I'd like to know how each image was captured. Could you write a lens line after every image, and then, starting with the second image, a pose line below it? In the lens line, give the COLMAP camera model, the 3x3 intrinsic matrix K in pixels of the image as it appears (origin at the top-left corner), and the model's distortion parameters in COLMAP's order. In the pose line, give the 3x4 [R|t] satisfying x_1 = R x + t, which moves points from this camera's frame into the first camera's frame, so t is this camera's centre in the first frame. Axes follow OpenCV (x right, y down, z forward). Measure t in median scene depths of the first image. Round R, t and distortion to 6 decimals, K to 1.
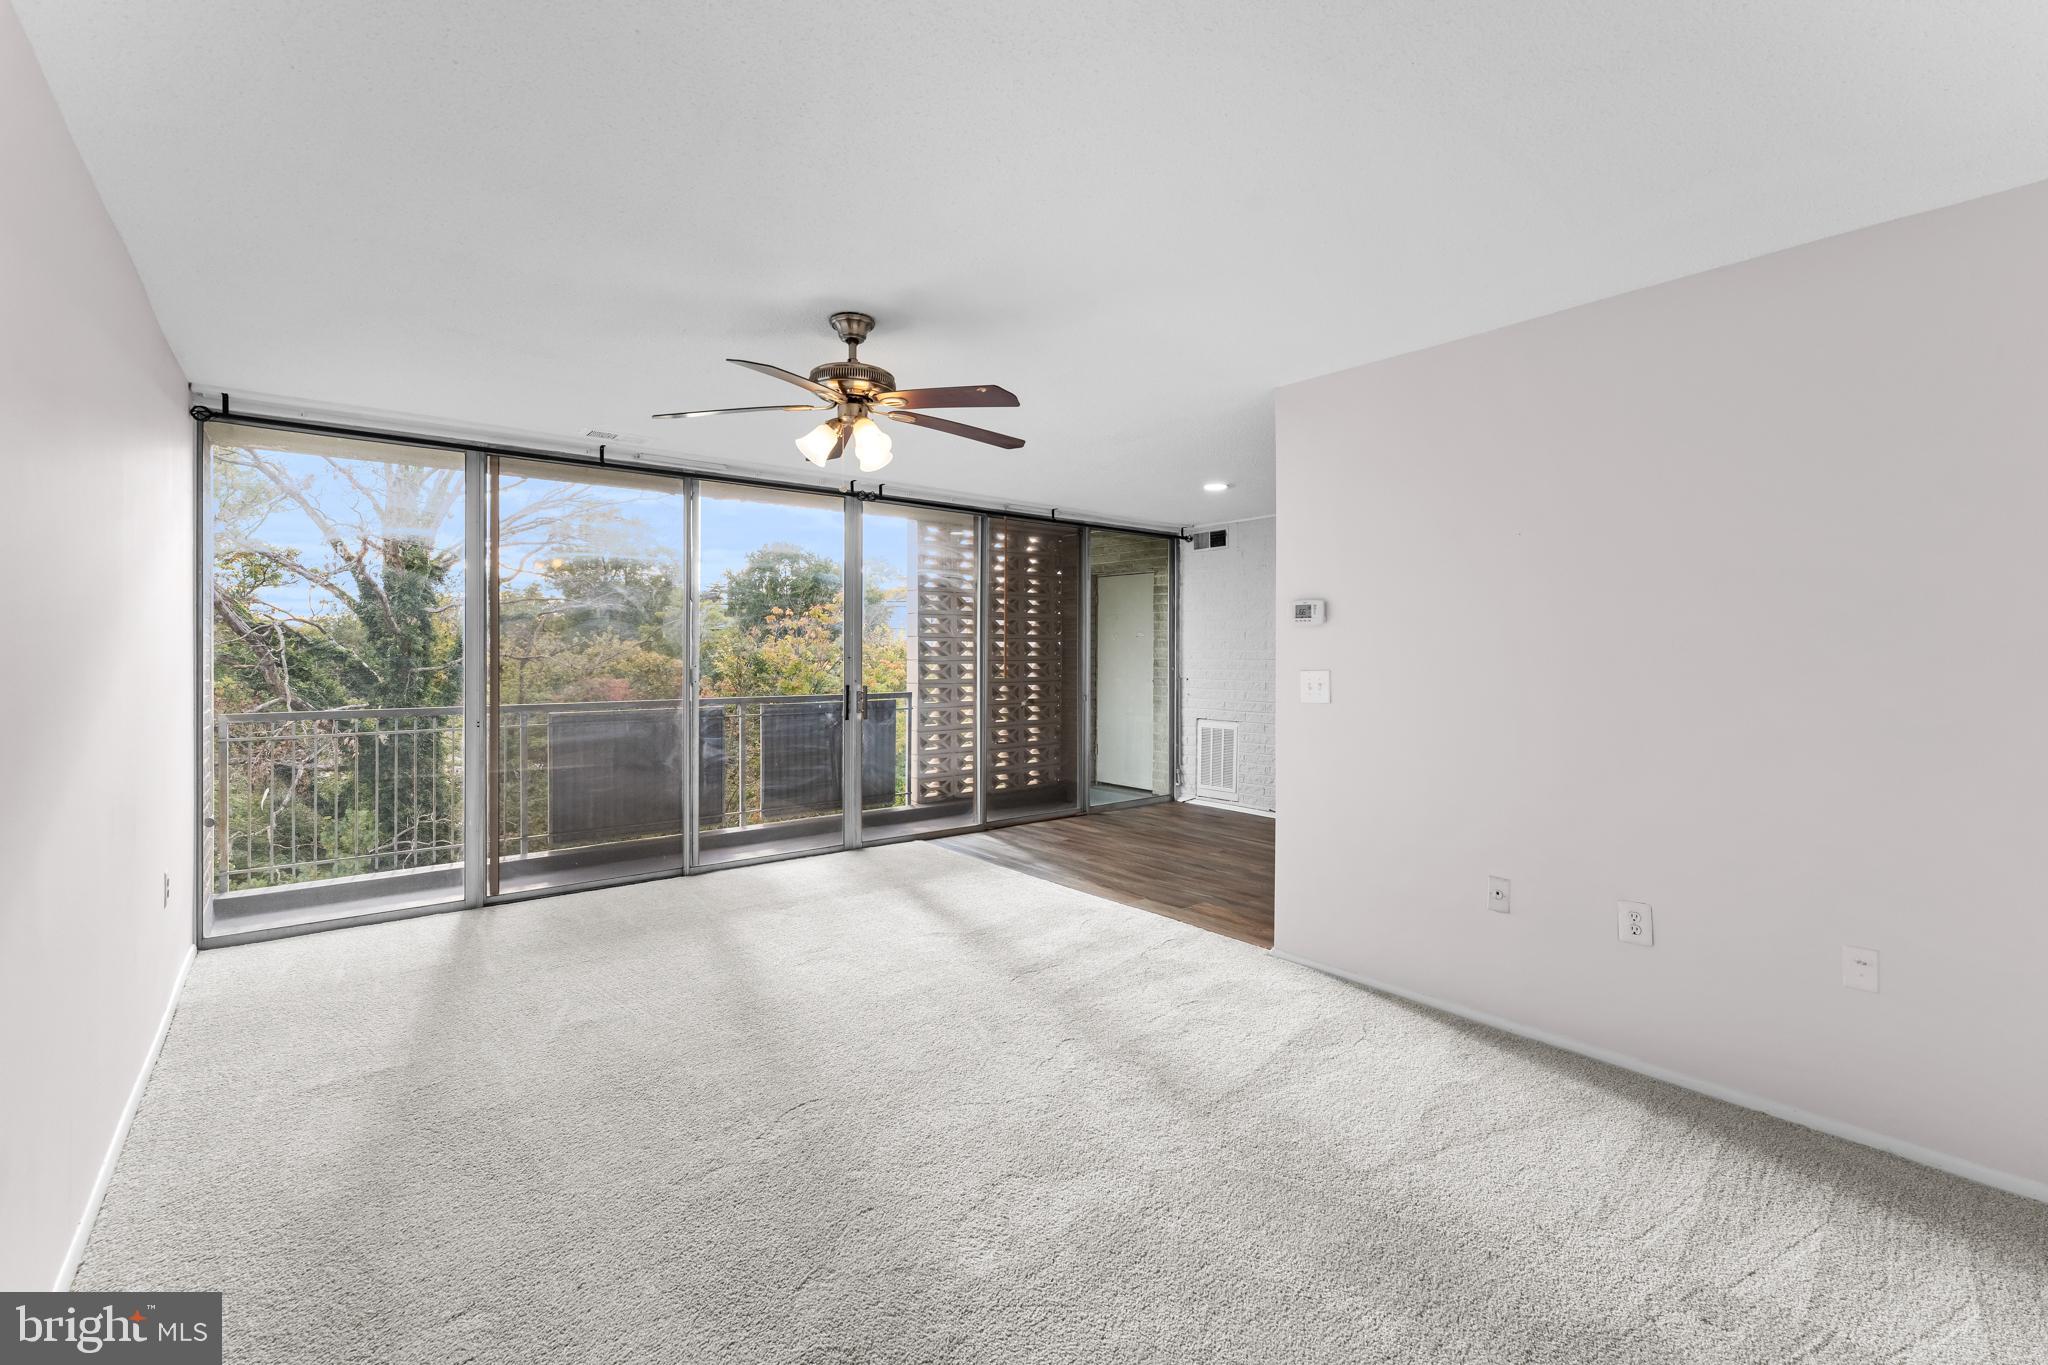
lens RADIAL K [[871.8, 0, 1032.9], [0, 871.8, 654.9], [0, 0, 1]] dist [-0.005210, 0.001281]
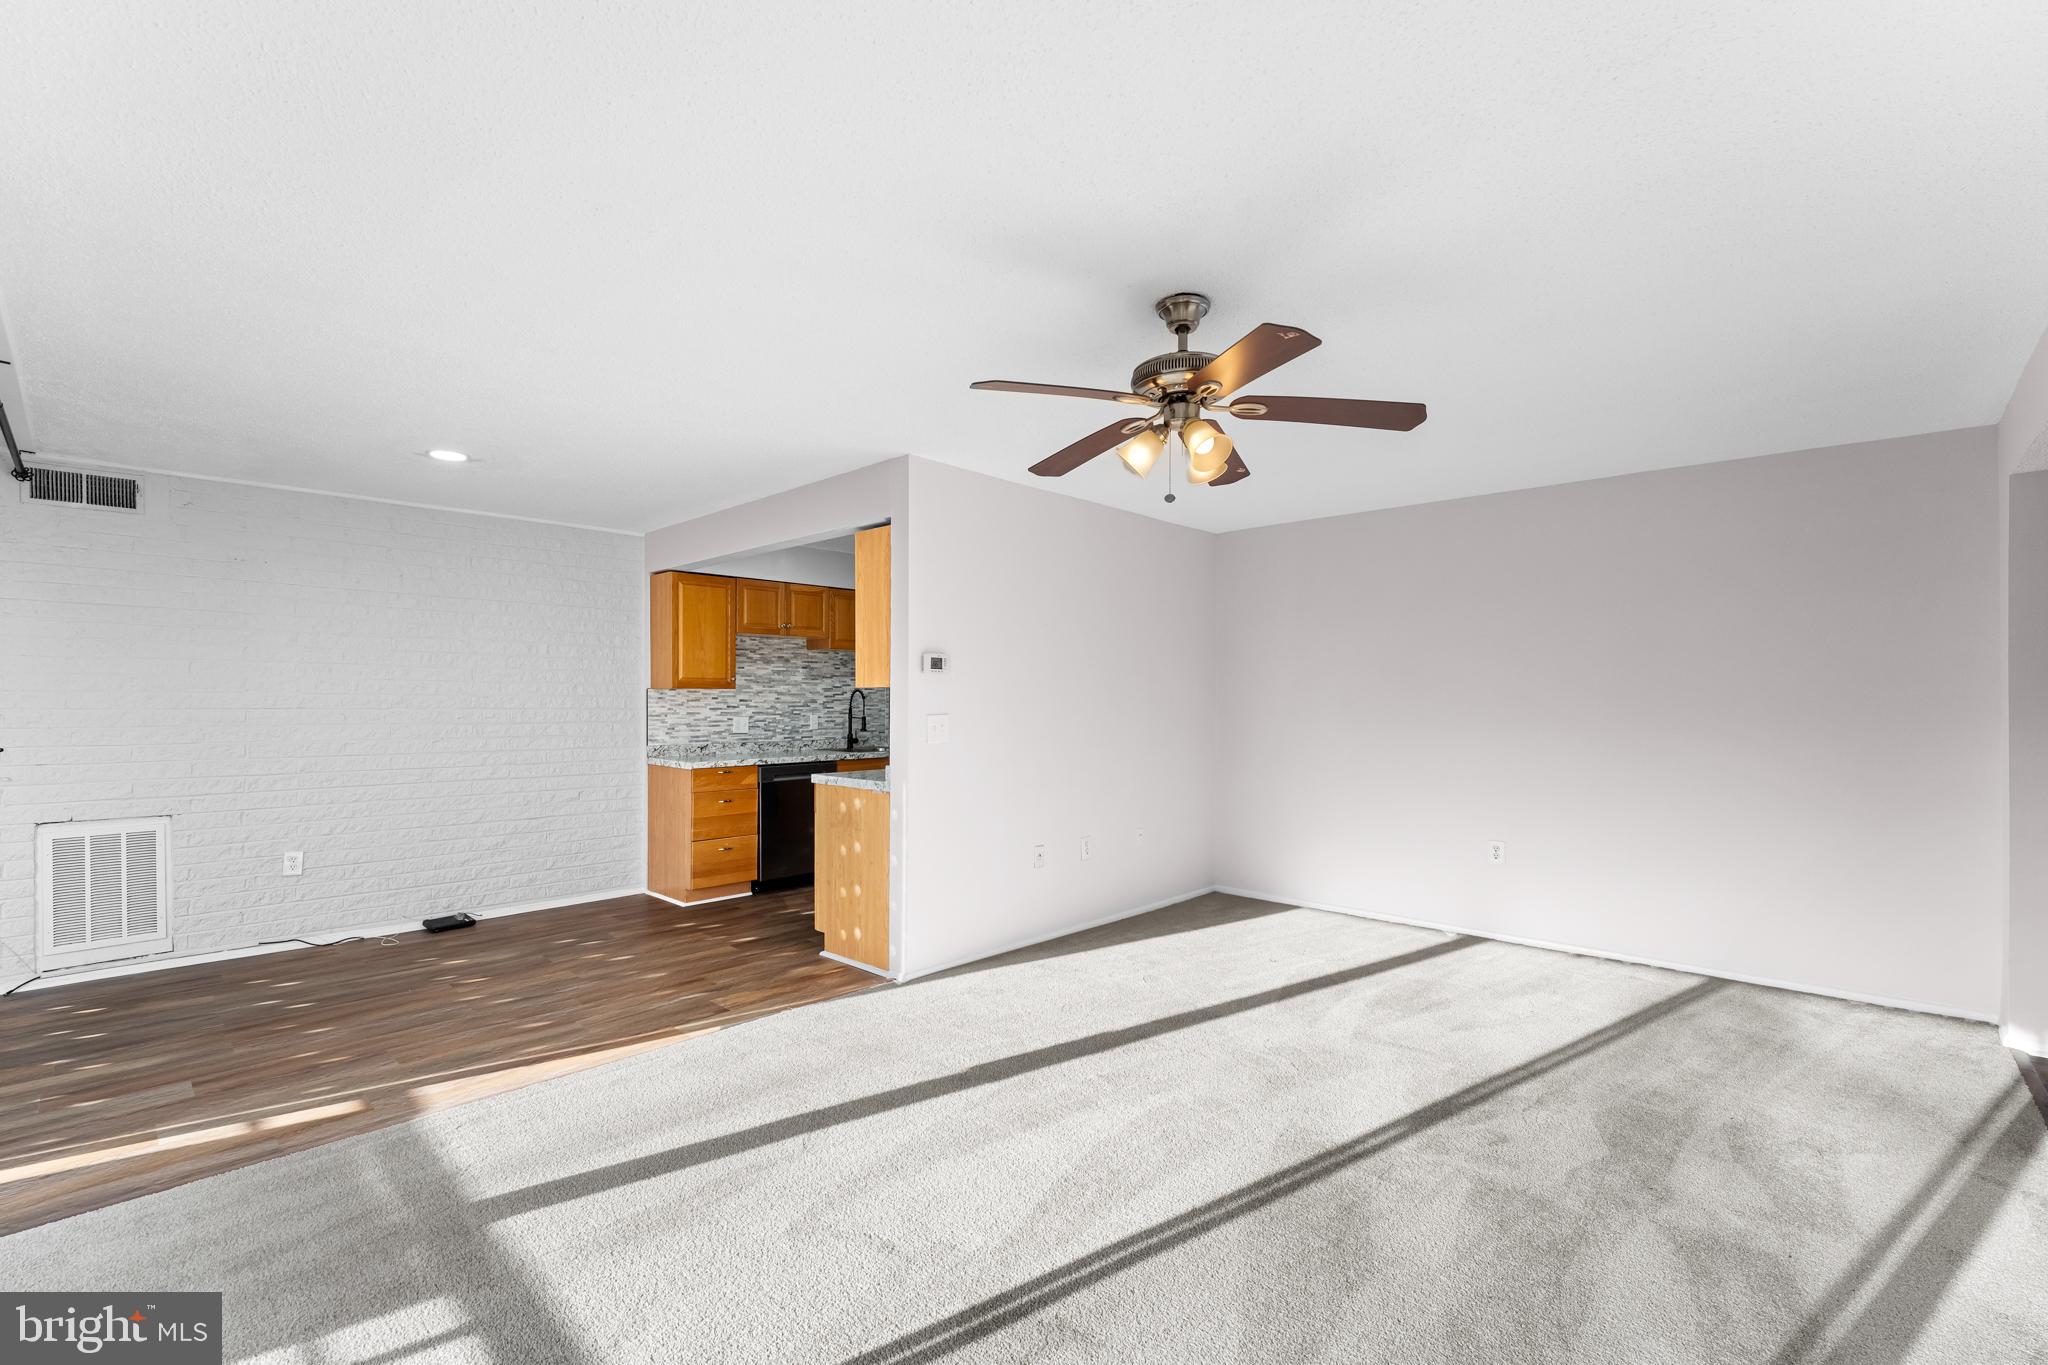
lens RADIAL K [[871.8, 0, 1017.6], [0, 871.8, 701.9], [0, 0, 1]] dist [-0.005210, 0.001281]
pose [[-0.110576, -0.005299, 0.993854, -0.385241], [0.000469, 0.999985, 0.005384, -0.002426], [-0.993868, 0.001061, -0.110571, 0.468401]]
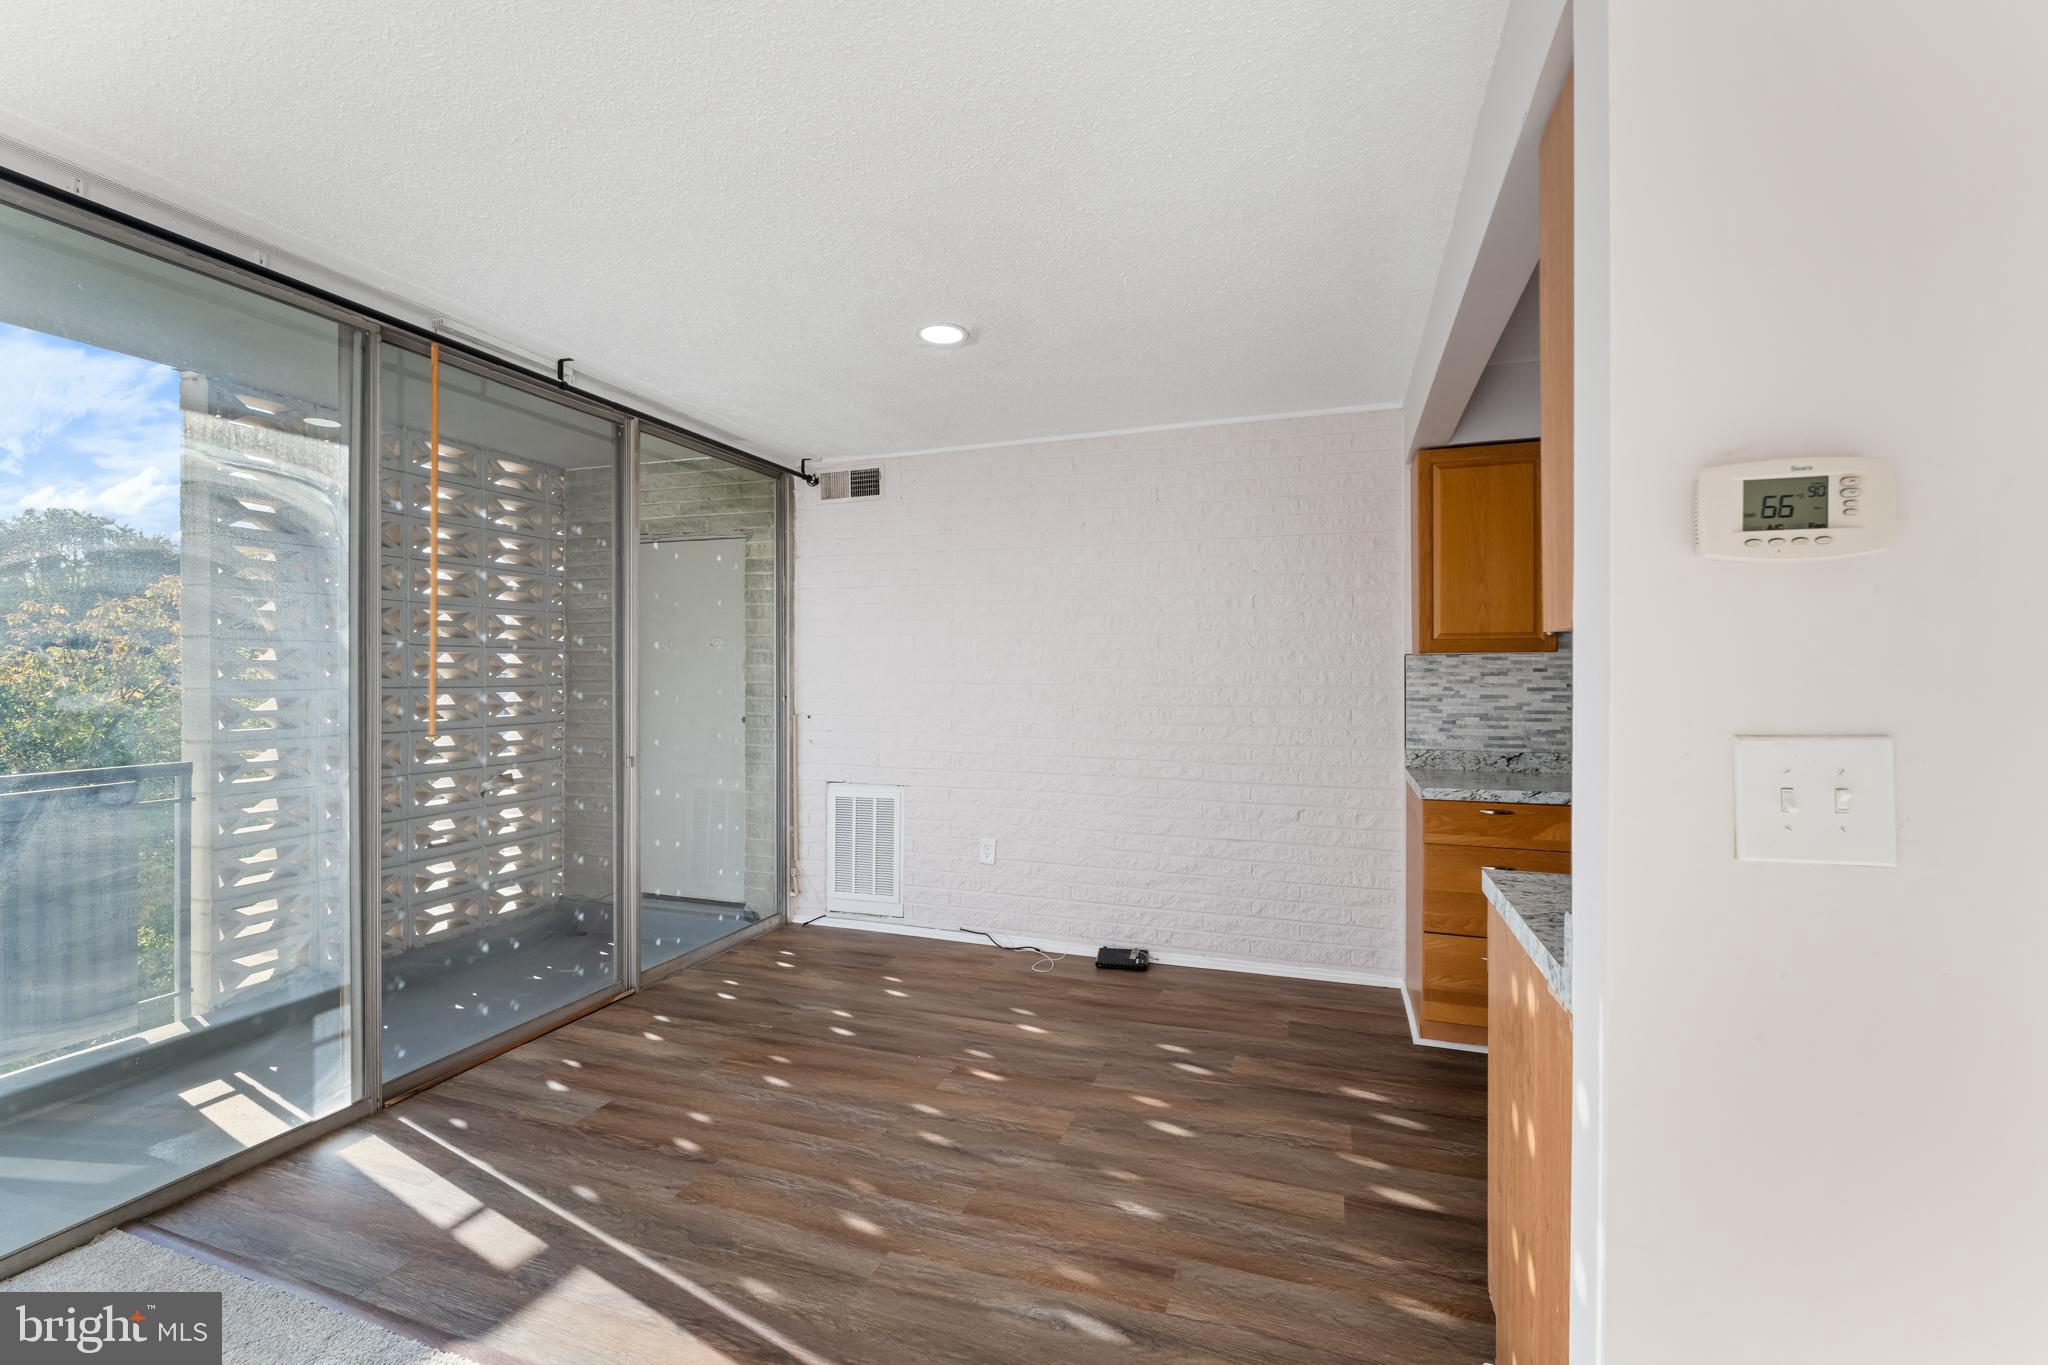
lens RADIAL K [[871.8, 0, 1021.2], [0, 871.8, 672.2], [0, 0, 1]] dist [-0.005210, 0.001281]
pose [[0.859898, -0.002865, 0.510458, -0.002361], [0.004017, 0.999991, -0.001156, -0.001050], [-0.510450, 0.003044, 0.859902, 0.411045]]
